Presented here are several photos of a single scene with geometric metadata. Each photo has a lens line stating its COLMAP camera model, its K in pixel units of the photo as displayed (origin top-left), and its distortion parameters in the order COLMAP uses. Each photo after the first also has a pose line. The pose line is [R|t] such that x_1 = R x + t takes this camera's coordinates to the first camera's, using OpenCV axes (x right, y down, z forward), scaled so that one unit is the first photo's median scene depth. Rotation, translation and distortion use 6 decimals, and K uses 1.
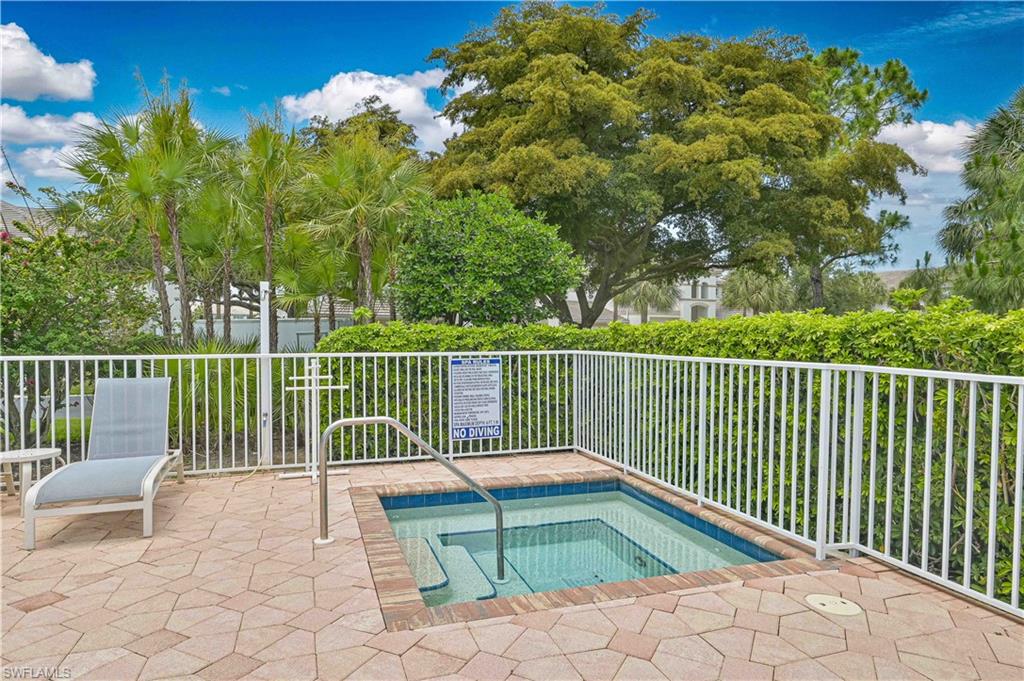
lens RADIAL K [[608.3, 0, 512.0], [0, 608.3, 340.5], [0, 0, 1]] dist [-0.002160, -0.000493]
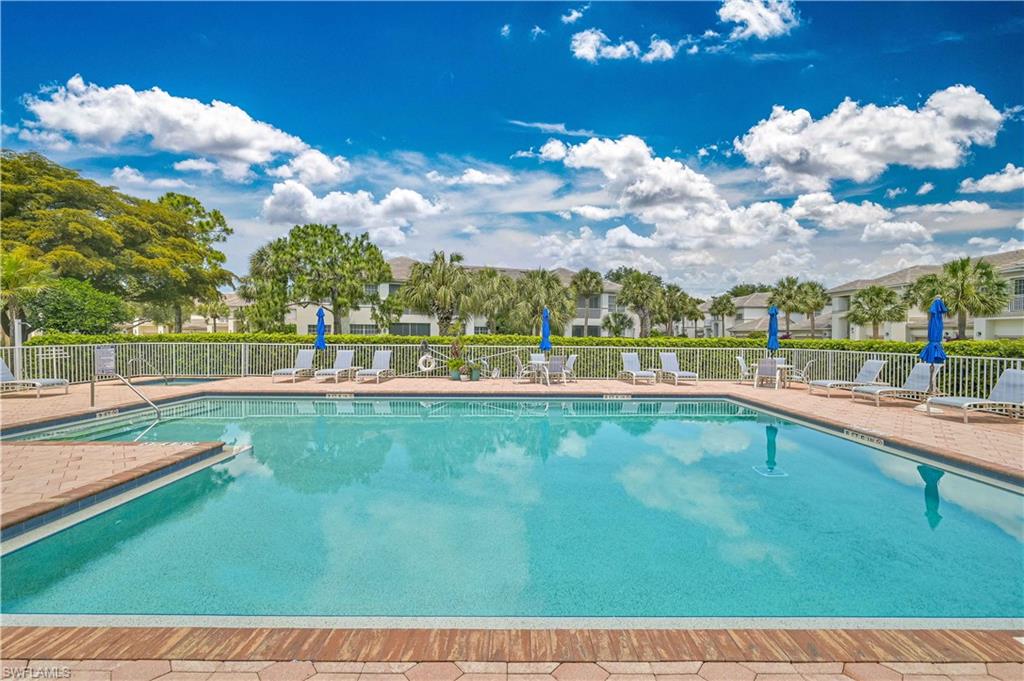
lens RADIAL K [[396.2, 0, 512.0], [0, 396.2, 340.5], [0, 0, 1]] dist [0.000756, 0.000042]
pose [[0.318793, -0.017869, 0.947656, -1.229680], [0.009155, 0.999834, 0.015773, -0.010331], [-0.947780, 0.003647, 0.318904, -1.439730]]
